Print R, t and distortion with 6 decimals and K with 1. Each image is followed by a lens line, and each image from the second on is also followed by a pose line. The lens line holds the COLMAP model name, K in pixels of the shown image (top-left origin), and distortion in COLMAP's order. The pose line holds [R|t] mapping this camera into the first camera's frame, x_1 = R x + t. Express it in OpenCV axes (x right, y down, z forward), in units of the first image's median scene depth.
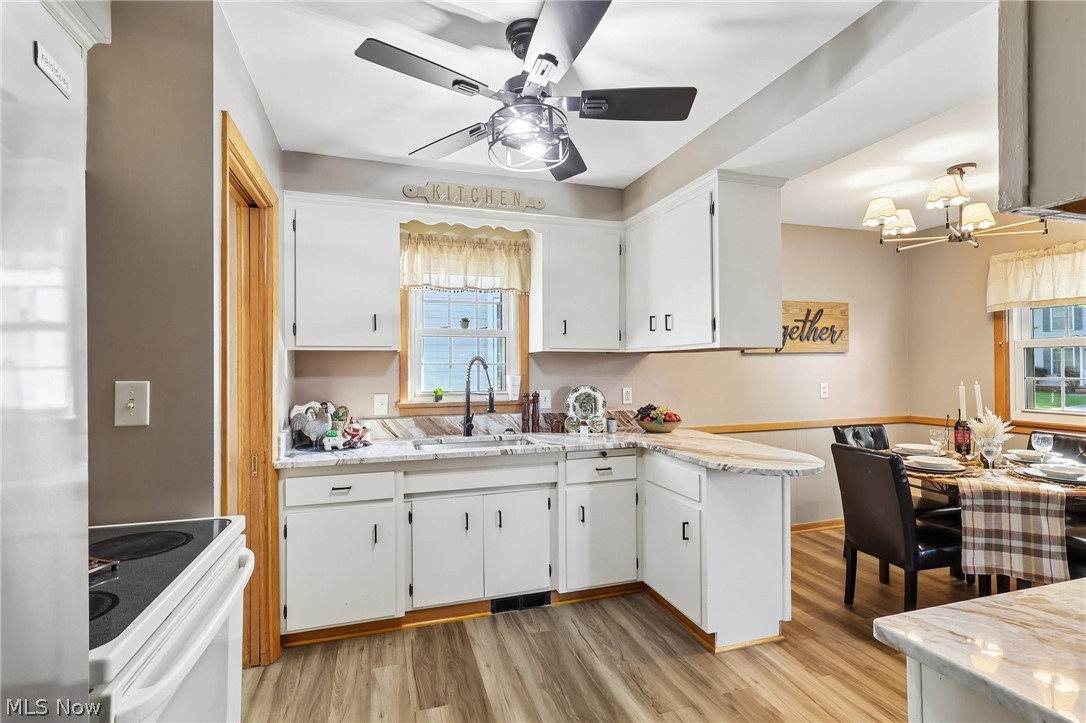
lens RADIAL K [[508.9, 0, 536.7], [0, 508.9, 362.1], [0, 0, 1]] dist [0.000096, 0.000526]
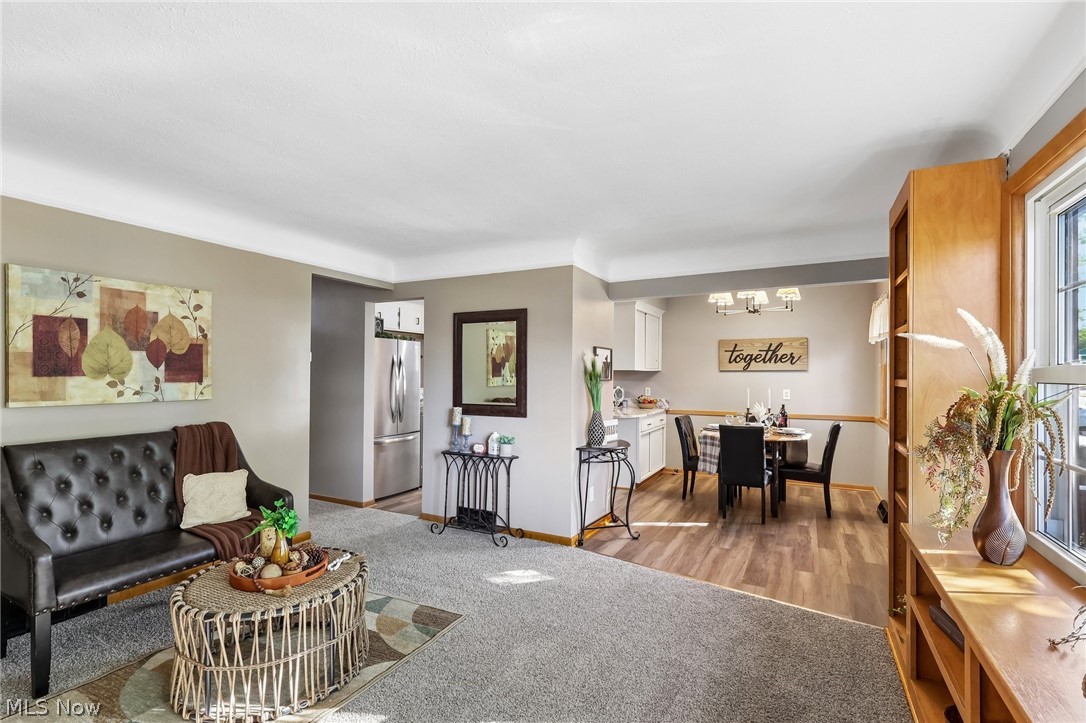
lens RADIAL K [[508.9, 0, 543.5], [0, 508.9, 370.0], [0, 0, 1]] dist [0.000096, 0.000526]
pose [[0.711134, 0.005234, -0.703037, 1.398338], [-0.004672, 0.999985, 0.002719, -0.025527], [0.703041, 0.001351, 0.711148, -0.769505]]
